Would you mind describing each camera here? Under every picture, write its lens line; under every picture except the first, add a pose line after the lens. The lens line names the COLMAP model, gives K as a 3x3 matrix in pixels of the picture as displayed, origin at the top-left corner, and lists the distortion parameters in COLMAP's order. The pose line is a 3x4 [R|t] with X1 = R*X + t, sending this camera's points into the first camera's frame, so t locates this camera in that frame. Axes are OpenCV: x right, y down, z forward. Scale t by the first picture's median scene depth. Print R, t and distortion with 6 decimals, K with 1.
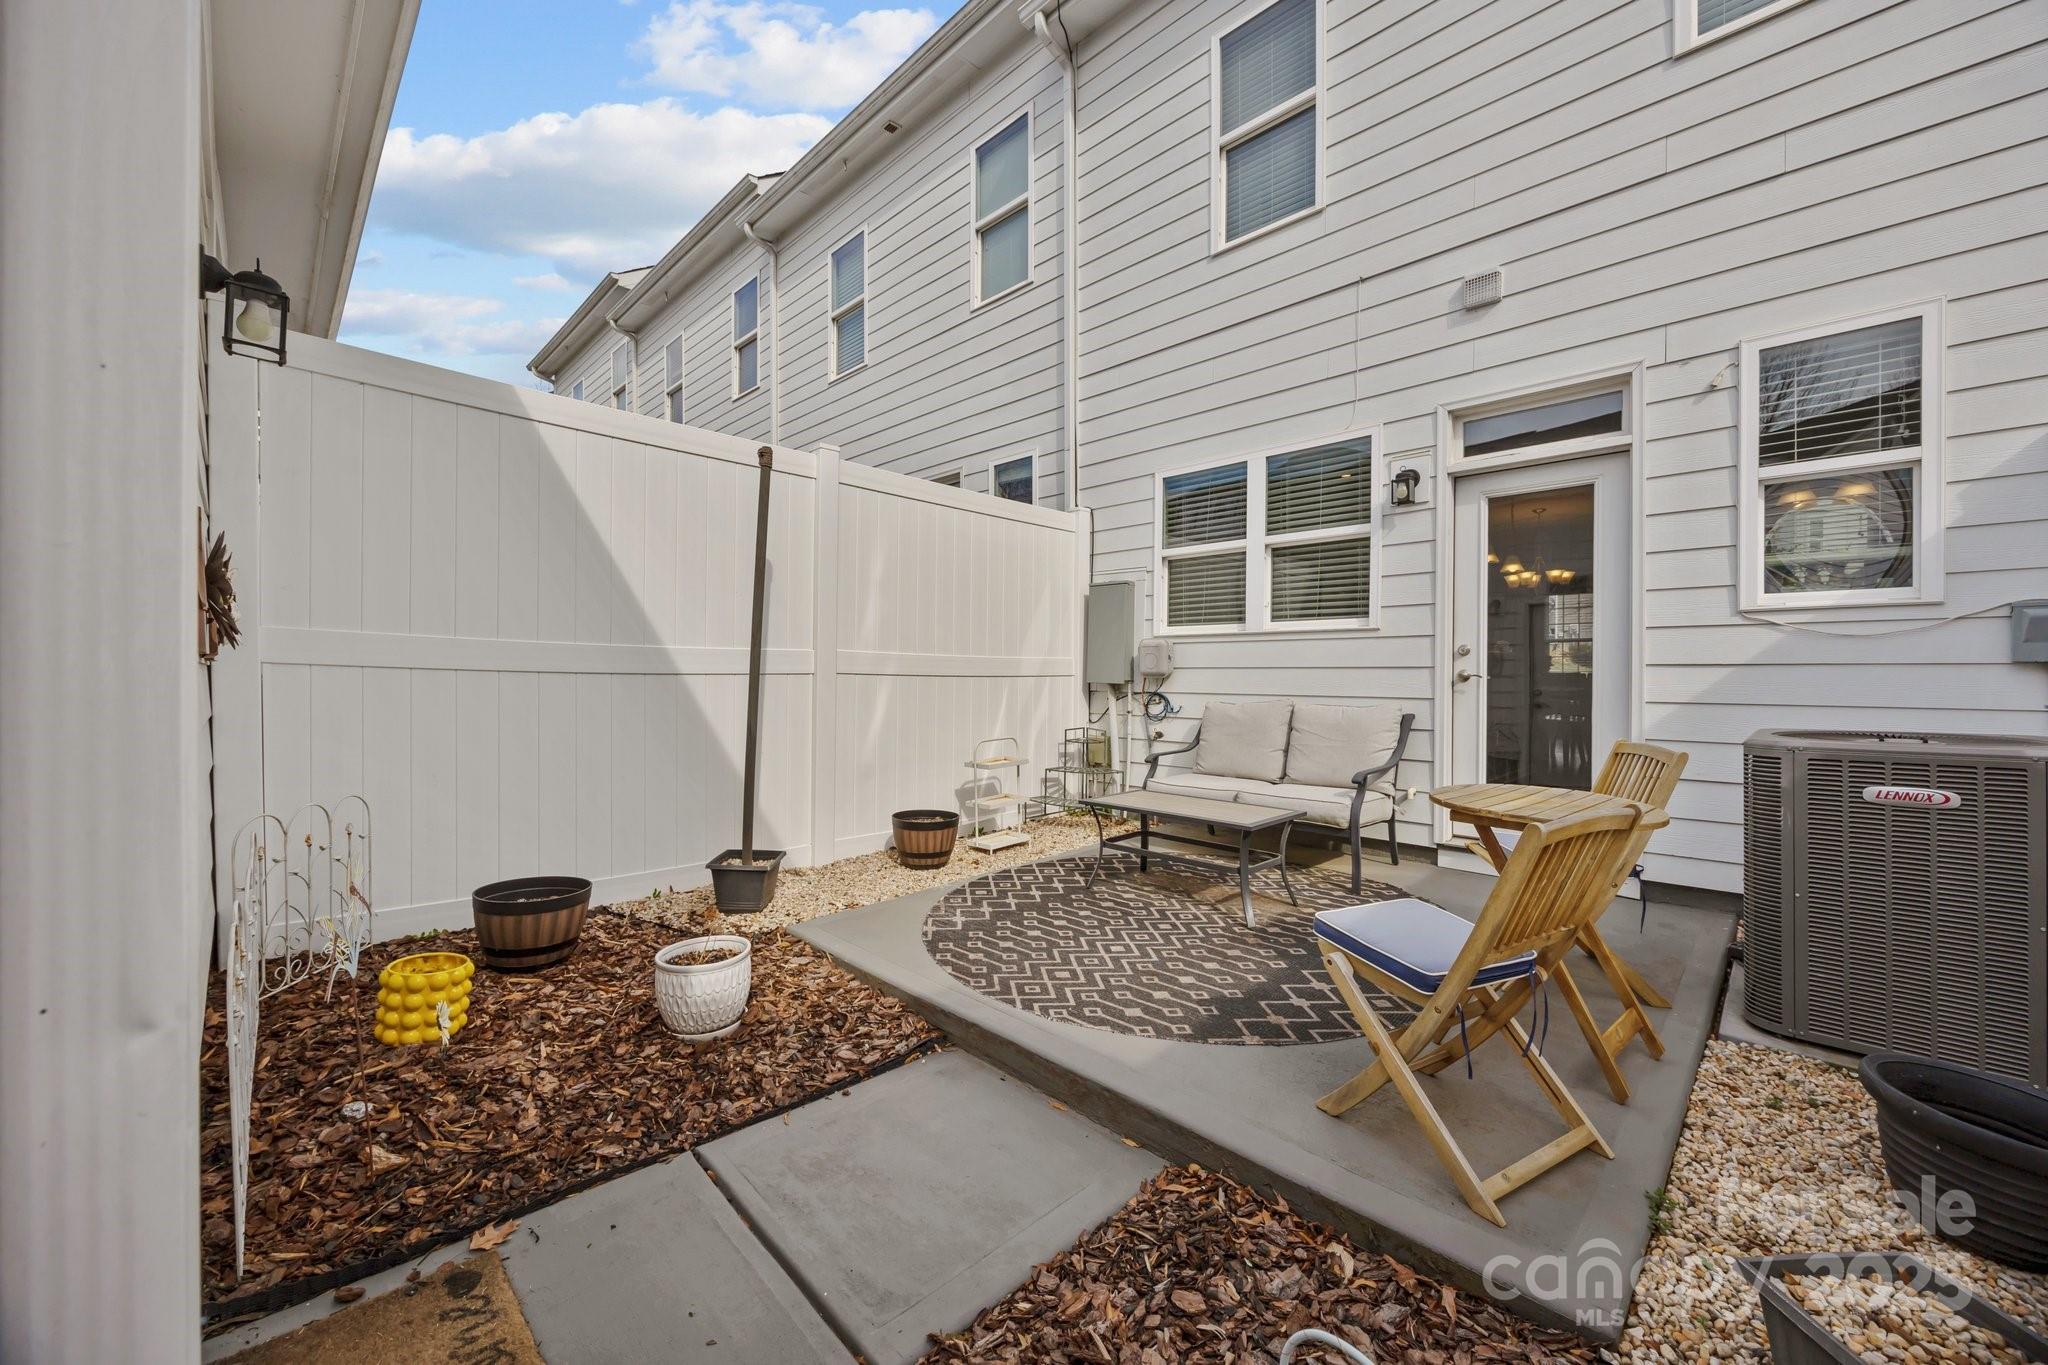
lens RADIAL K [[784.3, 0, 1026.1], [0, 784.3, 679.3], [0, 0, 1]] dist [-0.000995, 0.000054]
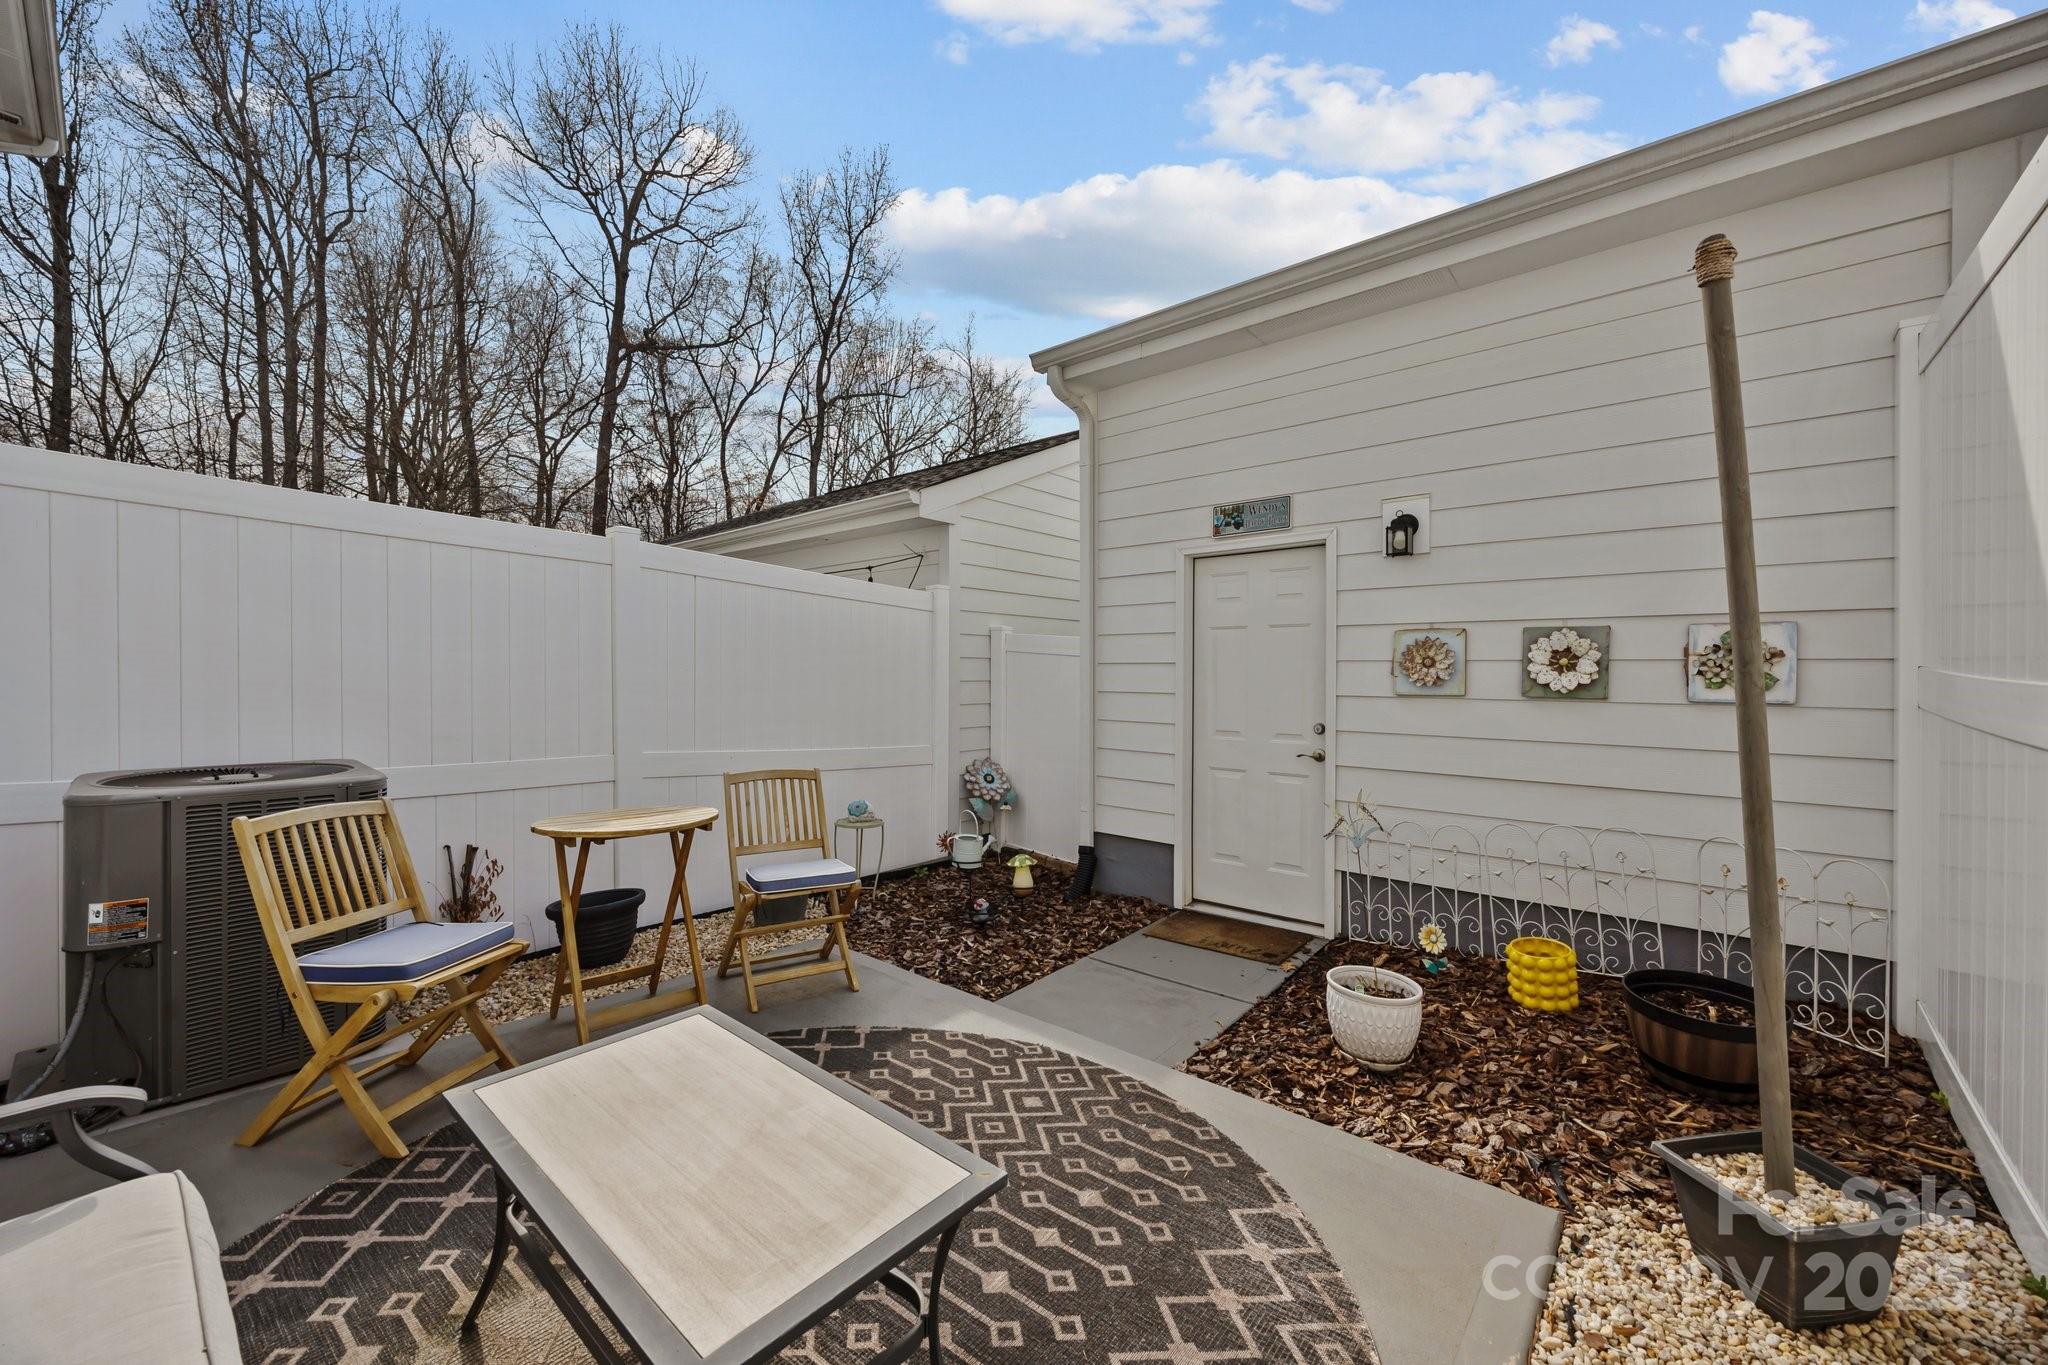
lens RADIAL K [[784.3, 0, 1026.1], [0, 784.3, 679.3], [0, 0, 1]] dist [-0.000995, 0.000054]
pose [[-0.996982, -0.001173, -0.077618, 0.121673], [-0.002539, 0.999844, 0.017503, -0.067584], [0.077586, 0.017647, -0.996830, 1.887563]]
